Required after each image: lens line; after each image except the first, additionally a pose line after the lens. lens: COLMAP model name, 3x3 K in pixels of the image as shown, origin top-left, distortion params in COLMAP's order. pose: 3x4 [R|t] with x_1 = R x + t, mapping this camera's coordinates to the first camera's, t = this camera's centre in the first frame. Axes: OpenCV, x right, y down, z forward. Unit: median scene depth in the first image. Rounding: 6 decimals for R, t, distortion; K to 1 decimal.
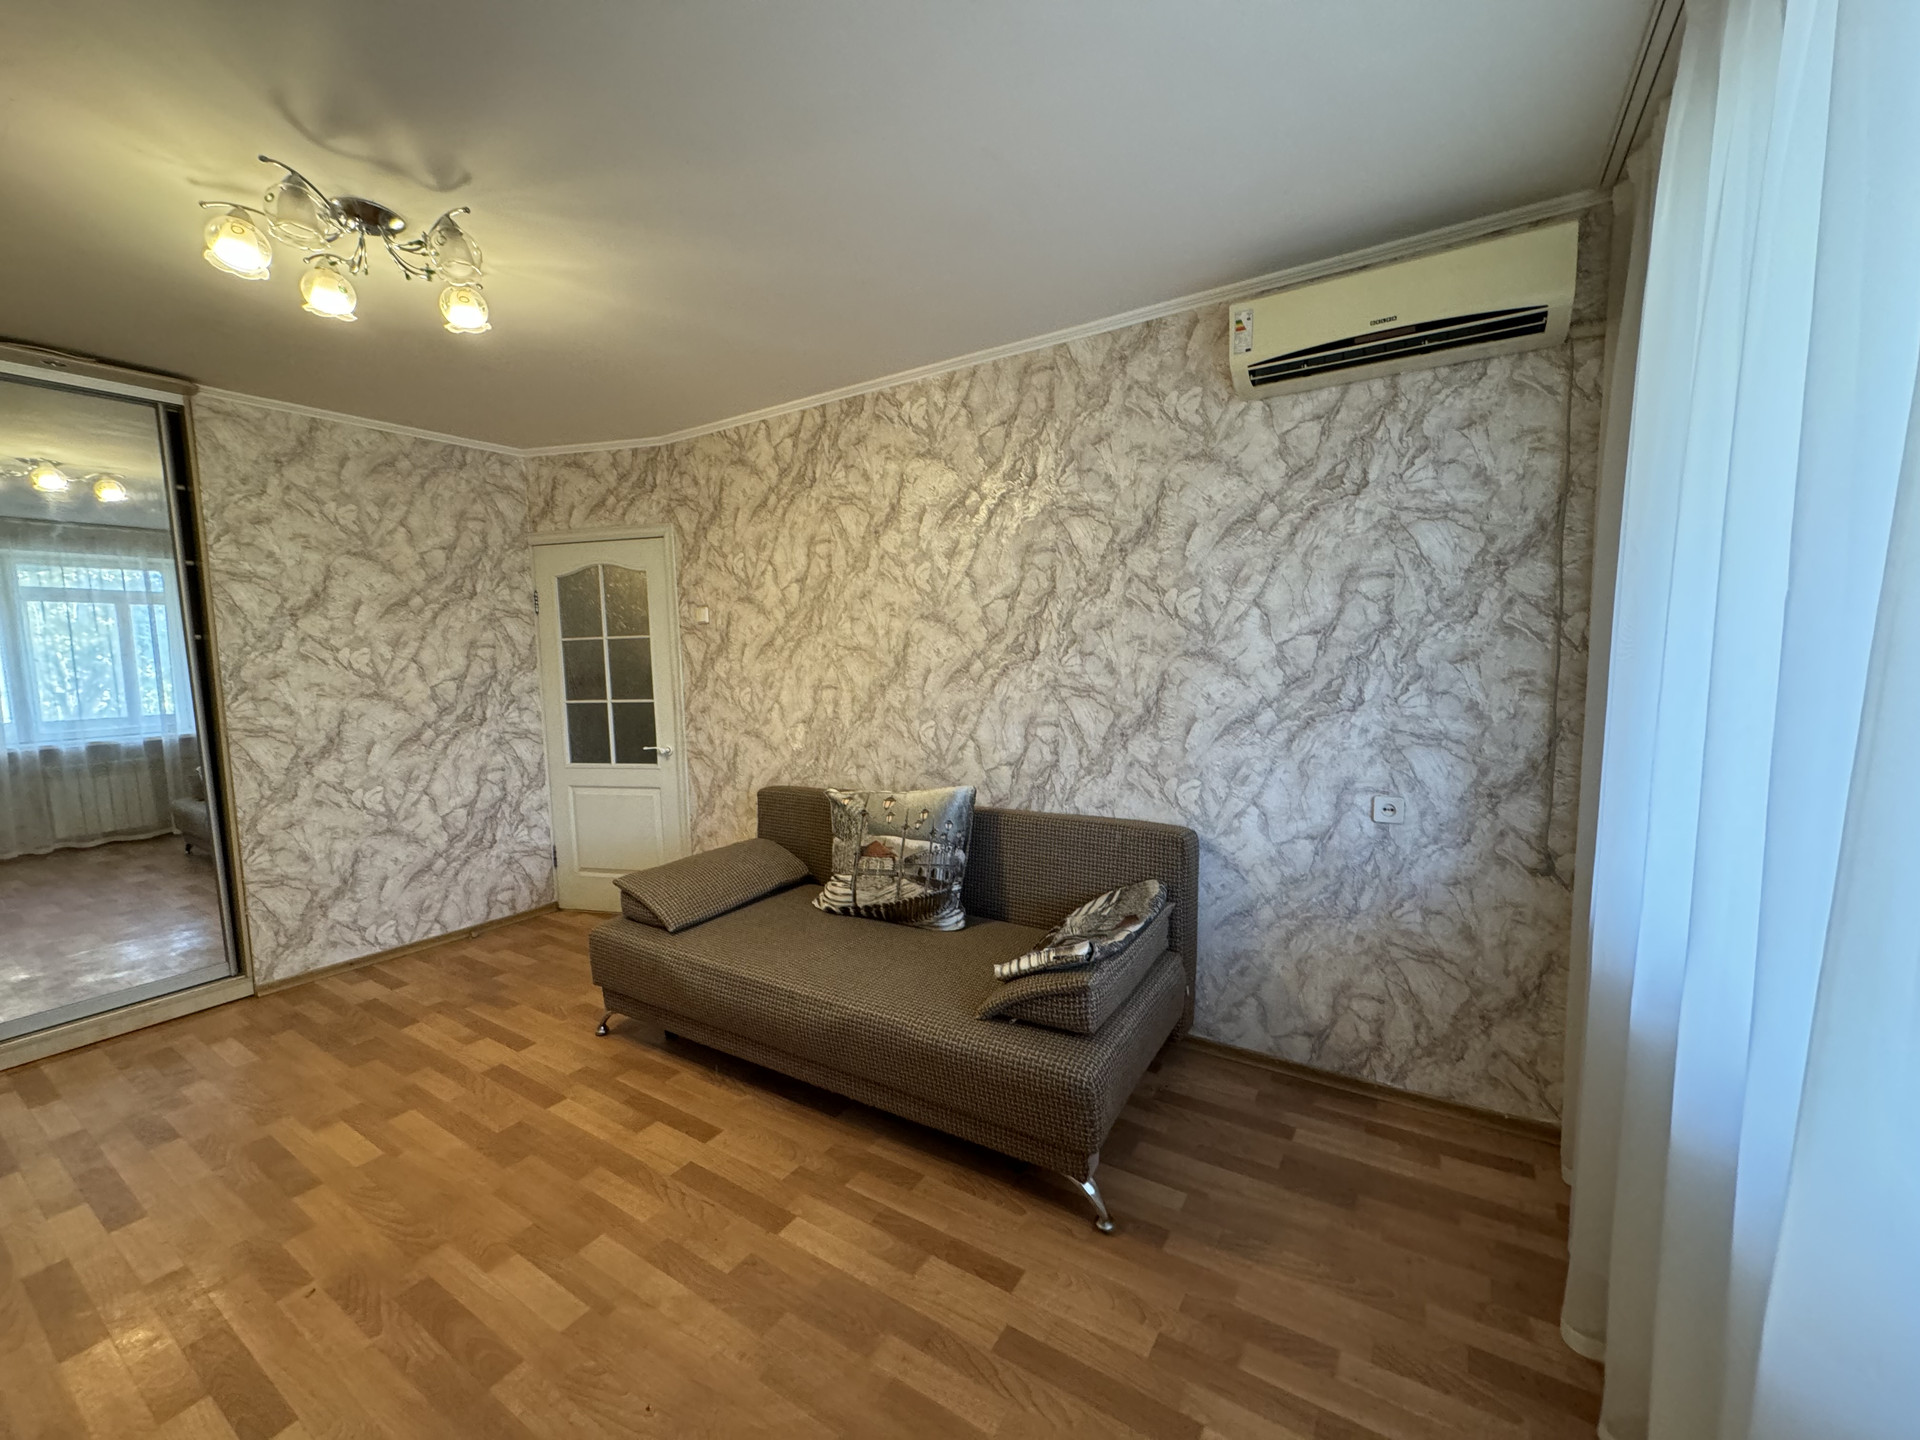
lens RADIAL K [[767.8, 0, 958.8], [0, 767.8, 717.3], [0, 0, 1]] dist [-0.002519, 0.000254]
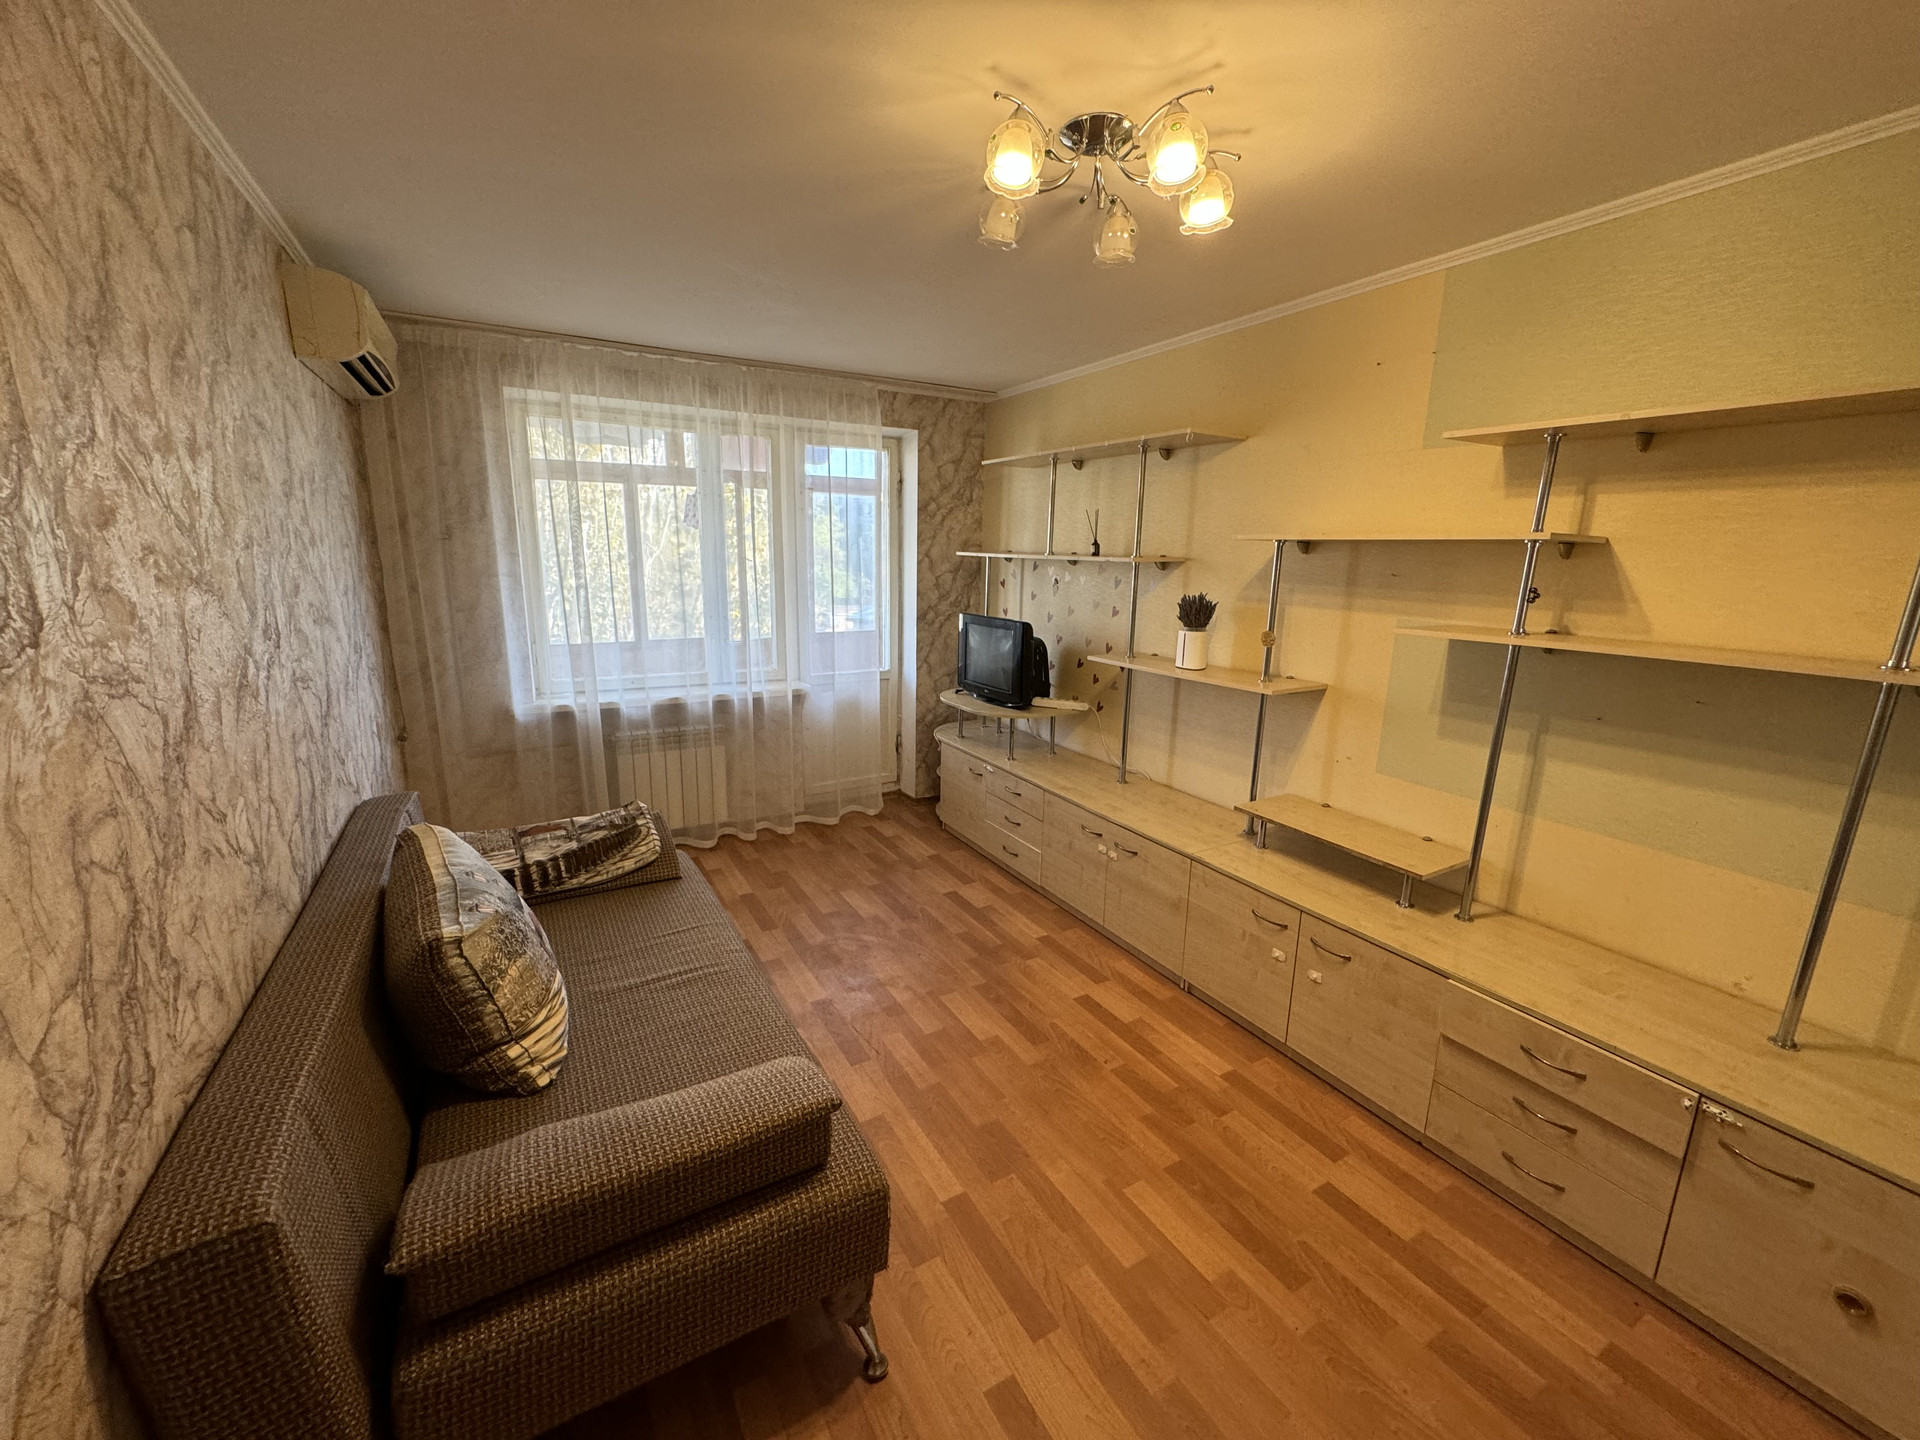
lens RADIAL K [[767.8, 0, 960.3], [0, 767.8, 715.9], [0, 0, 1]] dist [-0.002519, 0.000254]
pose [[-0.885389, -0.094283, 0.455189, -0.754510], [0.042500, 0.958696, 0.281241, -0.186723], [-0.462904, 0.268353, -0.844812, 1.369110]]
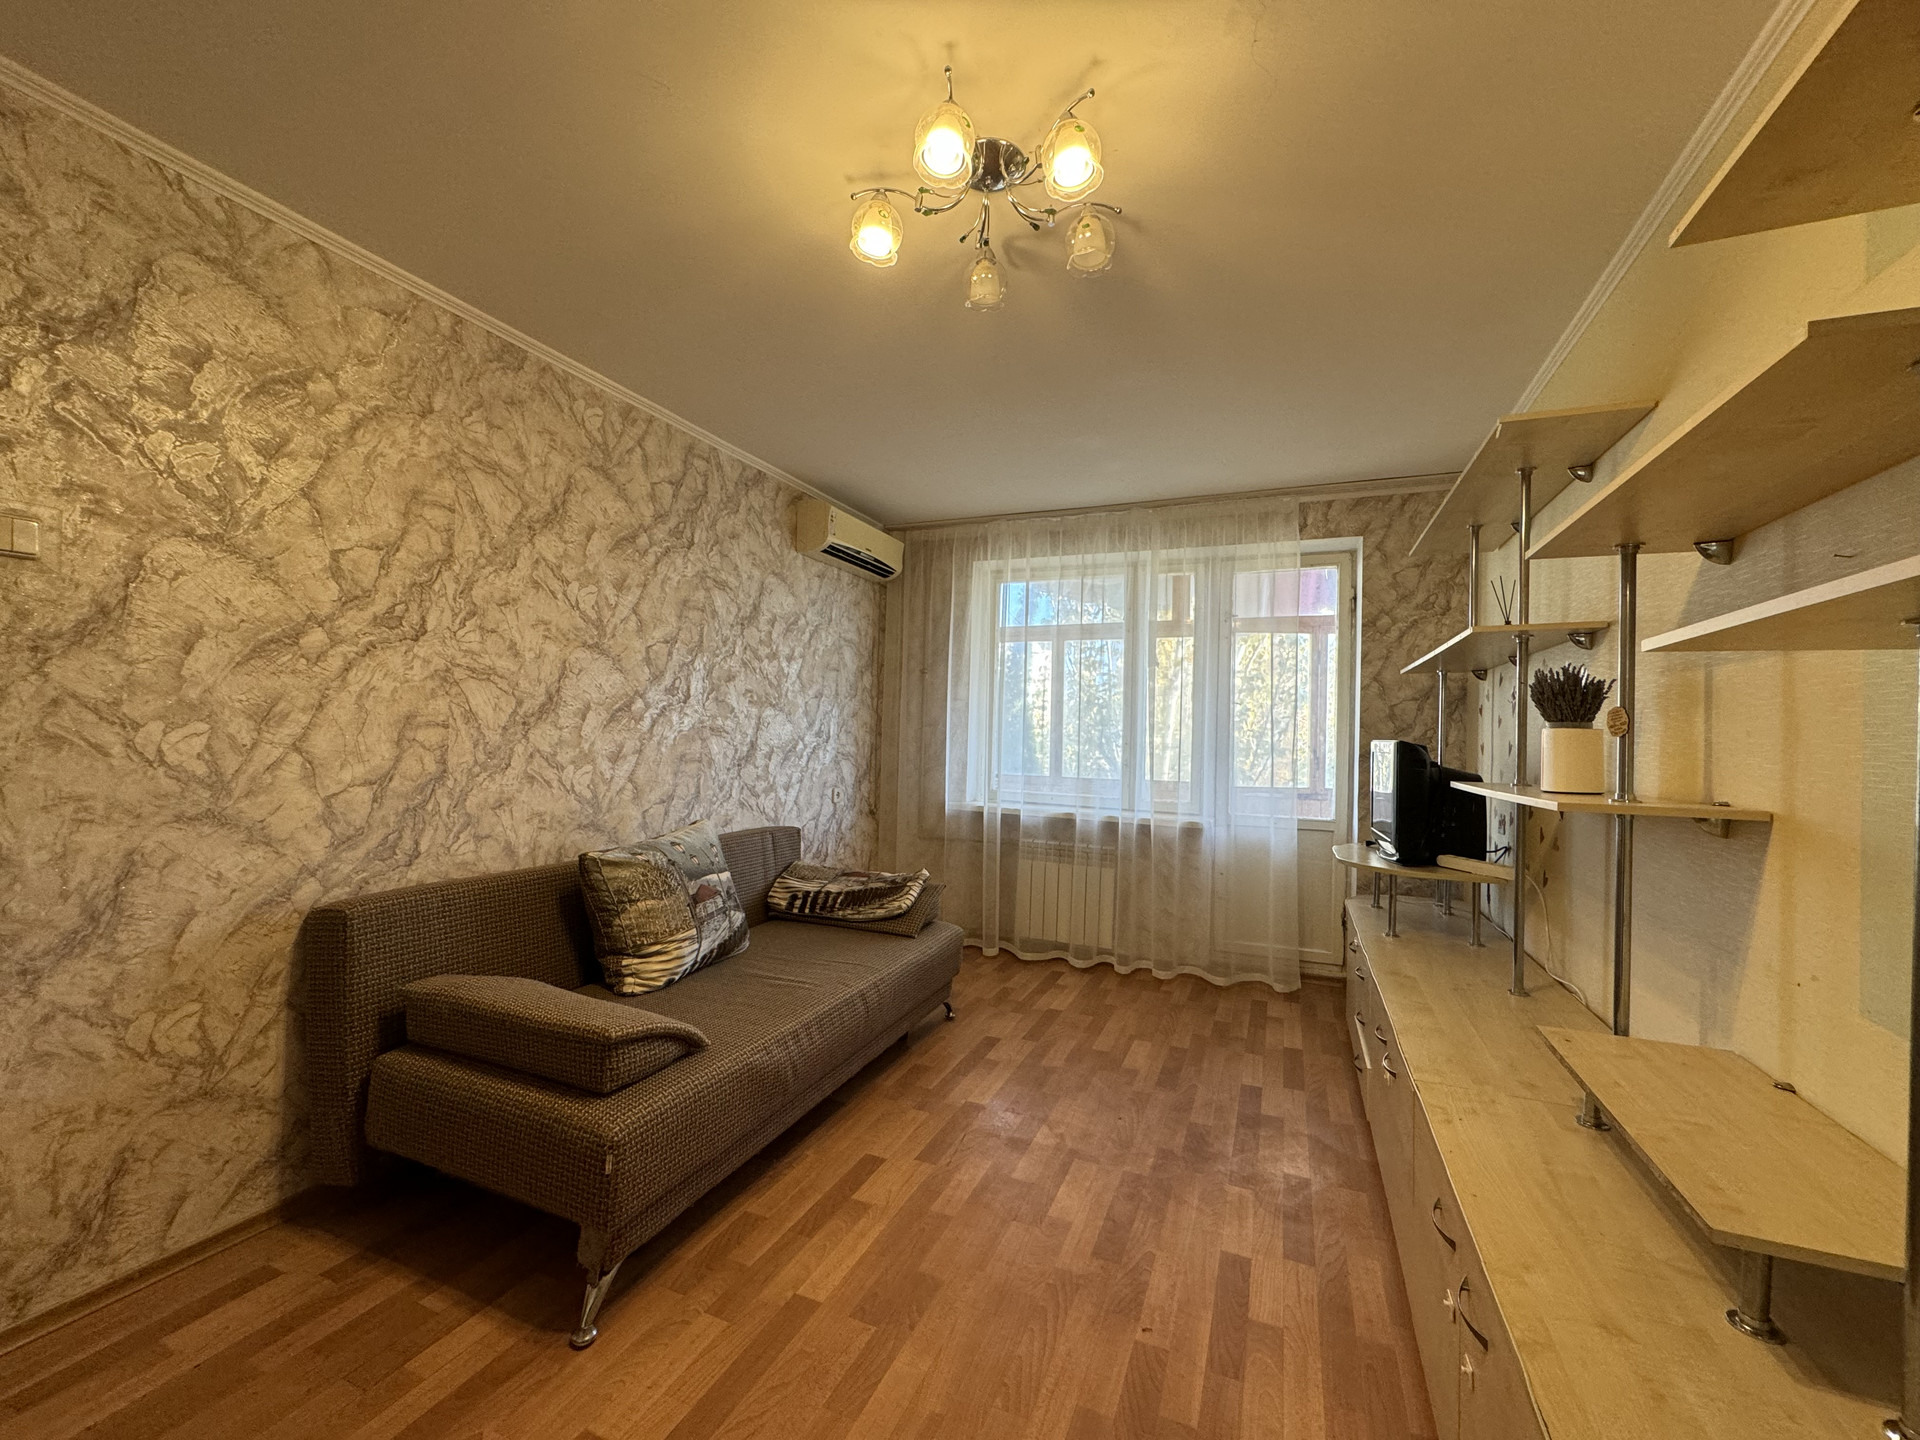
lens RADIAL K [[767.8, 0, 959.1], [0, 767.8, 716.5], [0, 0, 1]] dist [-0.002519, 0.000254]
pose [[-0.165124, 0.039473, 0.985483, -1.113996], [0.067329, 0.997319, -0.028666, 0.003100], [-0.983972, 0.061619, -0.167339, 0.842165]]
